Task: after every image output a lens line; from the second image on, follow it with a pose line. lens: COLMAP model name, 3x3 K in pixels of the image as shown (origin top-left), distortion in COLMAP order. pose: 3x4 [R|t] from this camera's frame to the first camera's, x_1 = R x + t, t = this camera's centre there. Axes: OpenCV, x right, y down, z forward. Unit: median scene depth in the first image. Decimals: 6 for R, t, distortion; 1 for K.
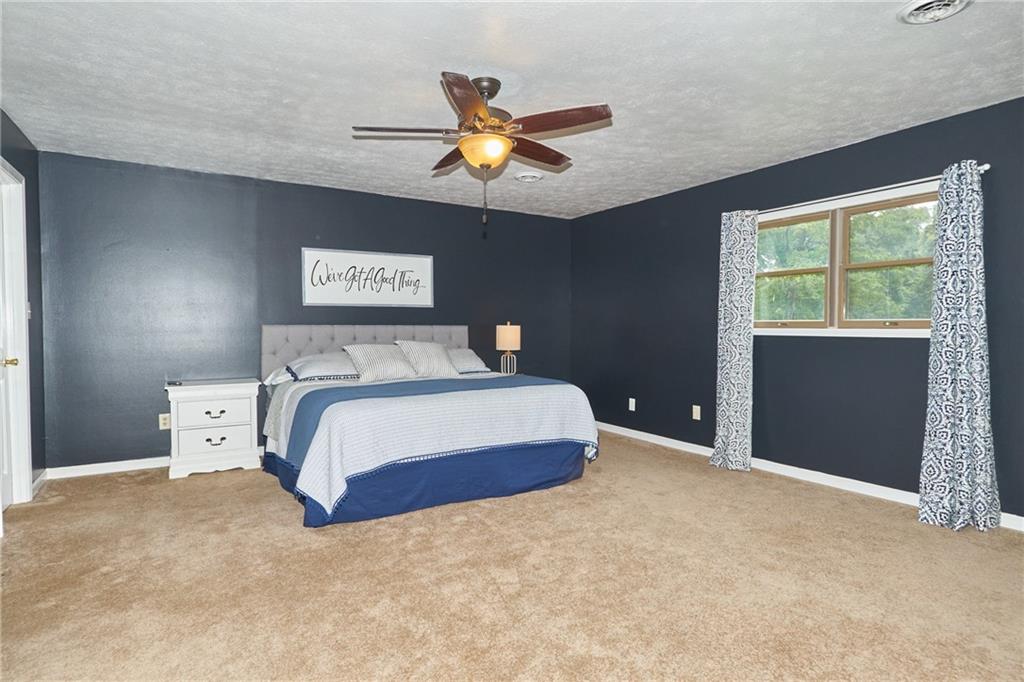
lens RADIAL K [[549.7, 0, 511.8], [0, 549.7, 339.4], [0, 0, 1]] dist [0.001499, -0.000231]
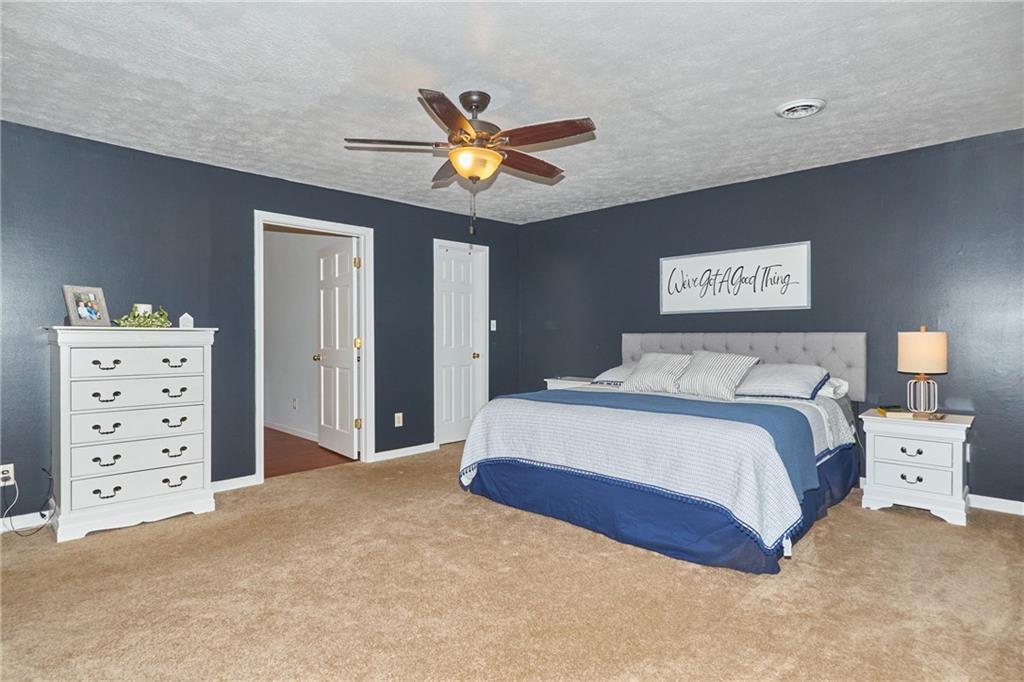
lens RADIAL K [[549.7, 0, 510.1], [0, 549.7, 345.2], [0, 0, 1]] dist [0.001499, -0.000231]
pose [[0.254763, 0.018342, -0.966829, 0.534867], [-0.020452, 0.999699, 0.013577, -0.011613], [0.966787, 0.016314, 0.255062, 0.454291]]
